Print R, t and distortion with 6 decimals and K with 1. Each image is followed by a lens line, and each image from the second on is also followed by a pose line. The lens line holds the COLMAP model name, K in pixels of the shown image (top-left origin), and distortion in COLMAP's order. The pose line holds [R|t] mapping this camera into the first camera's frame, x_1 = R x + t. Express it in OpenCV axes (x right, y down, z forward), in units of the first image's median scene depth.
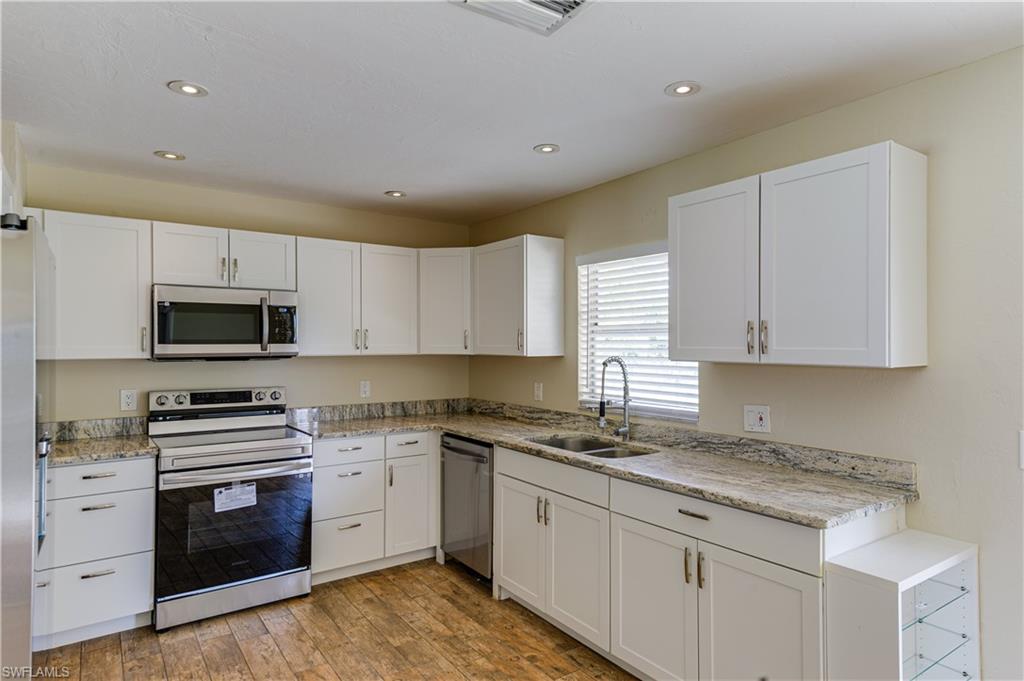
lens RADIAL K [[618.2, 0, 520.3], [0, 618.2, 340.8], [0, 0, 1]] dist [0.056280, -0.029564]
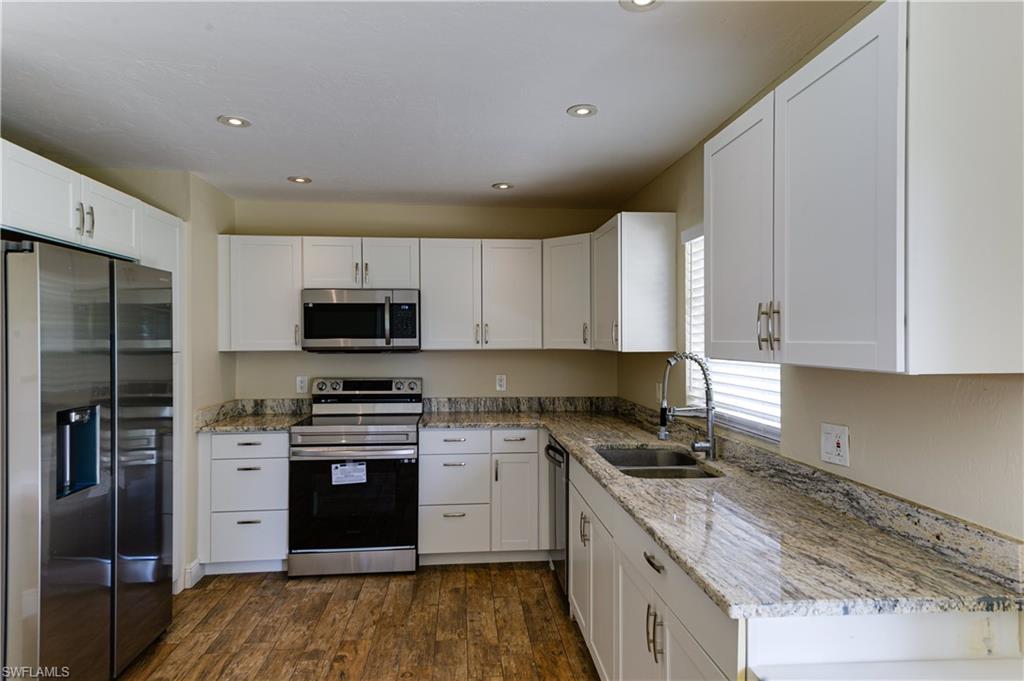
lens RADIAL K [[618.2, 0, 520.3], [0, 618.2, 340.8], [0, 0, 1]] dist [0.056280, -0.029564]
pose [[0.850161, -0.001518, -0.526521, 0.382480], [0.005554, 0.999966, 0.006086, 0.003986], [0.526494, -0.008098, 0.850141, 0.196442]]
